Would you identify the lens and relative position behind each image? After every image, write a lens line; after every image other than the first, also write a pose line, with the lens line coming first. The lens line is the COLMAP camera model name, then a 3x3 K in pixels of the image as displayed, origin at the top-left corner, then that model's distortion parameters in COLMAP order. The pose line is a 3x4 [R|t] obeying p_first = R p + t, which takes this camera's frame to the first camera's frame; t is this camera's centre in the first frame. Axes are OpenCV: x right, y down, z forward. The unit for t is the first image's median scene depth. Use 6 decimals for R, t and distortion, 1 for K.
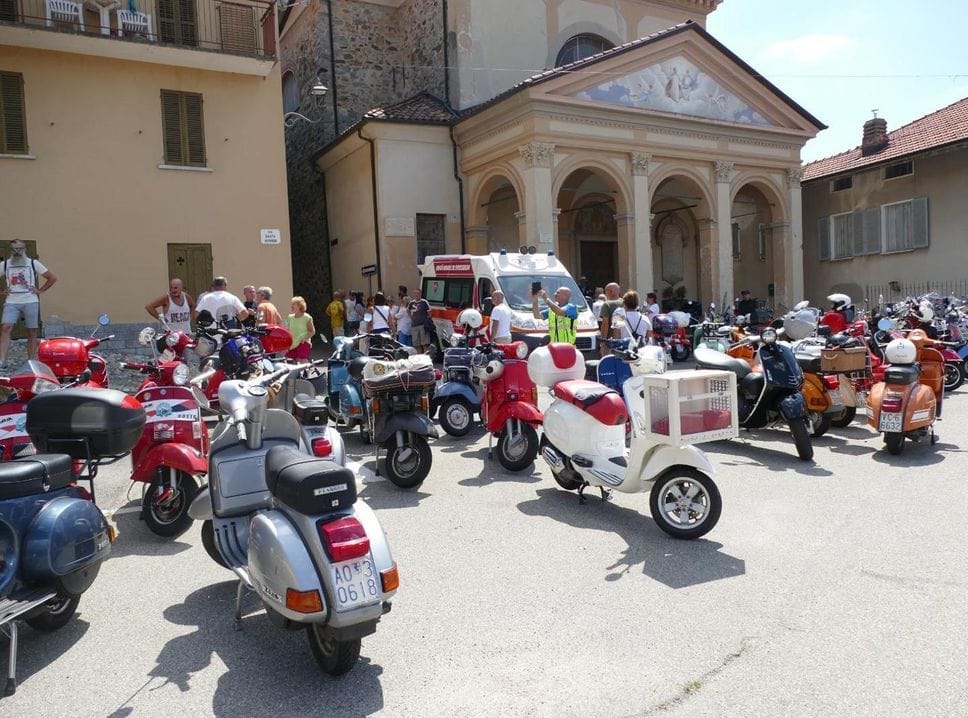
lens RADIAL K [[720.4, 0, 484.0], [0, 720.4, 359.0], [0, 0, 1]] dist [-0.064267, 0.074305]
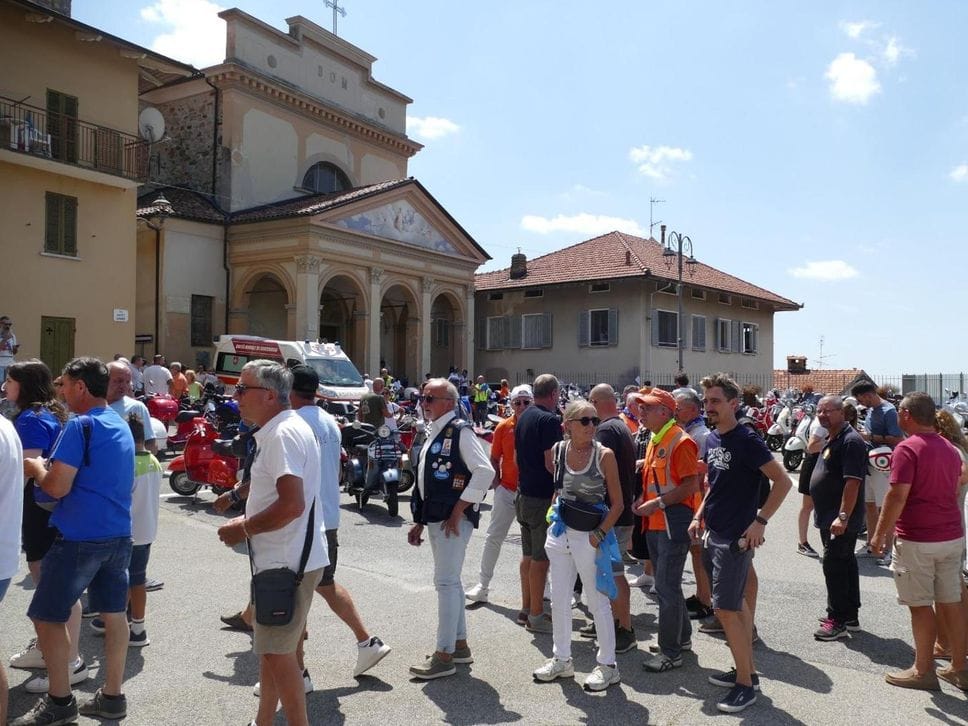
lens RADIAL K [[744.4, 0, 484.0], [0, 744.4, 363.0], [0, 0, 1]] dist [-0.052416, 0.001018]
pose [[0.875270, 0.054394, 0.480567, -0.253316], [-0.014881, 0.996214, -0.085656, 0.007835], [-0.483406, 0.067821, 0.872765, -0.293423]]
